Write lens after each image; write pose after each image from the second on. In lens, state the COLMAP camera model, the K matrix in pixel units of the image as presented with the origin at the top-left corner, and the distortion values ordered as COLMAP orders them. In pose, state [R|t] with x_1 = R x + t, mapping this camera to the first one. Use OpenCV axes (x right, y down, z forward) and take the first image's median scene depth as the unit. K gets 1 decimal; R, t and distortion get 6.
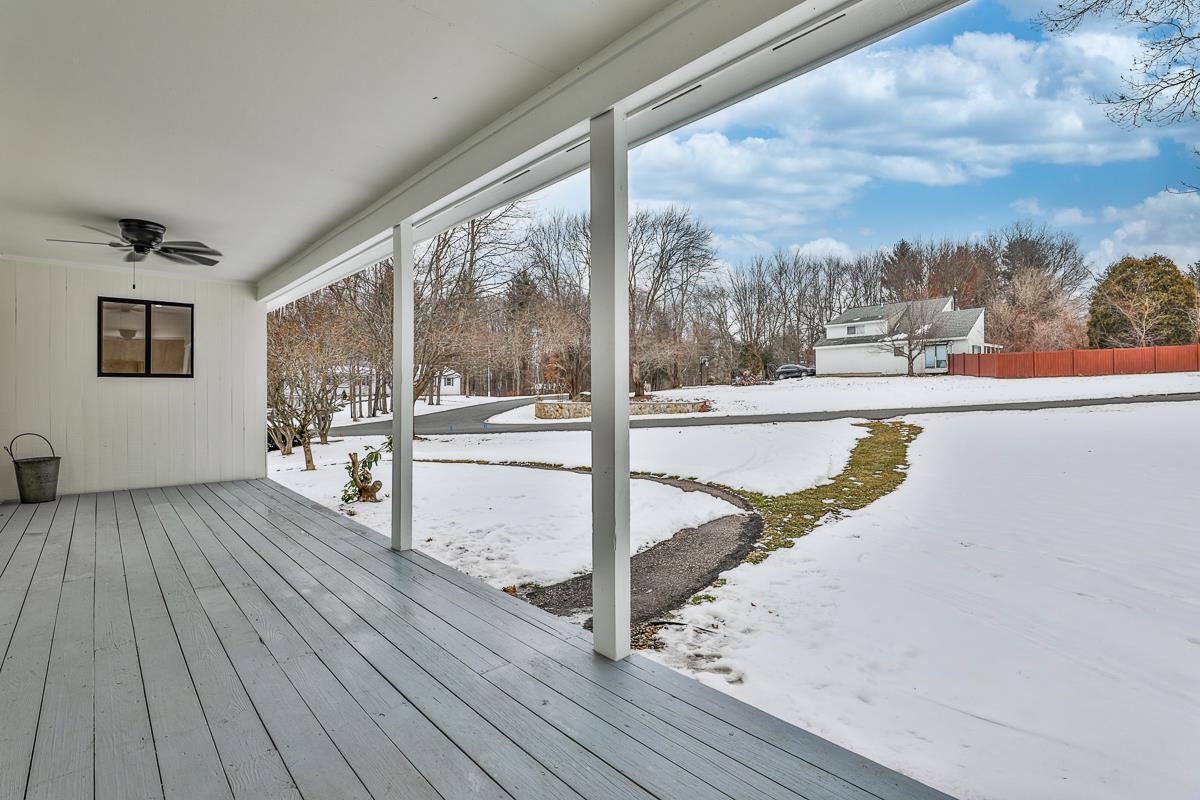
lens RADIAL K [[572.3, 0, 601.7], [0, 572.3, 395.5], [0, 0, 1]] dist [-0.048994, 0.010595]
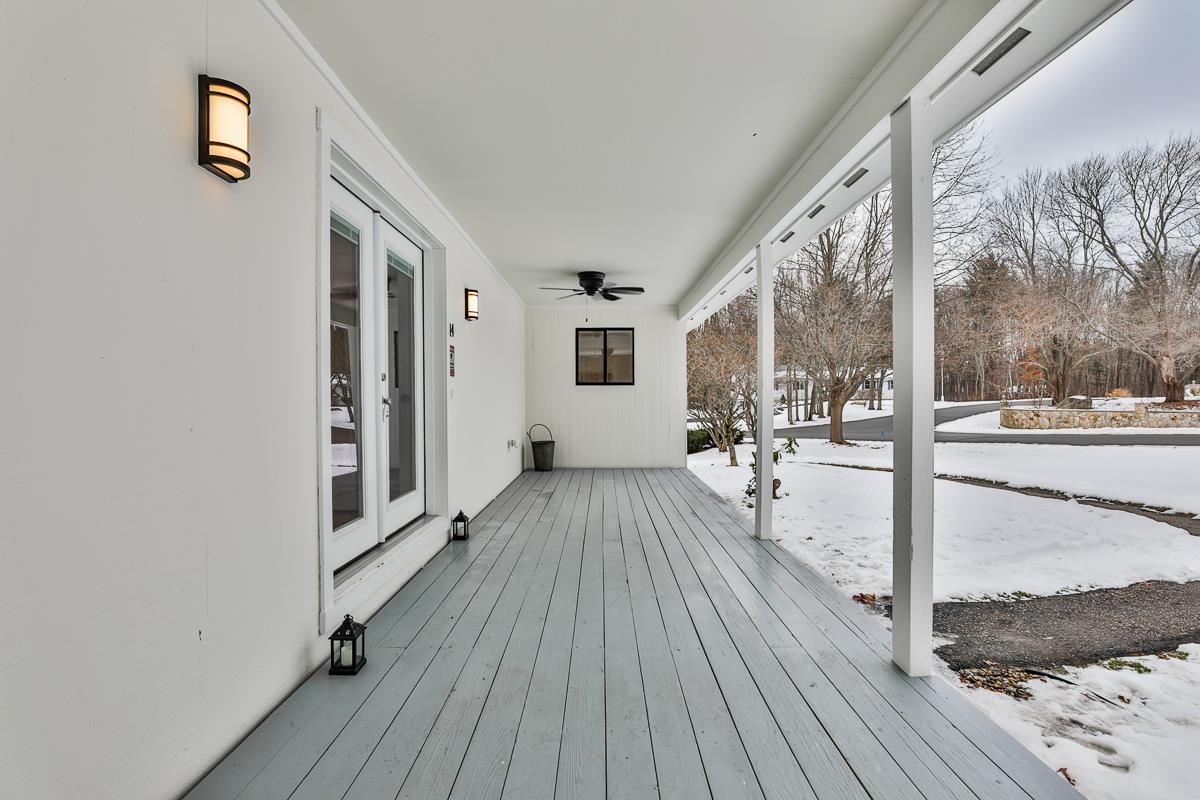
lens RADIAL K [[572.3, 0, 594.7], [0, 572.3, 403.5], [0, 0, 1]] dist [-0.048994, 0.010595]
pose [[0.727581, 0.007348, -0.685983, 0.115733], [-0.002966, 0.999967, 0.007566, 0.000990], [0.686016, -0.003470, 0.727579, -0.020640]]
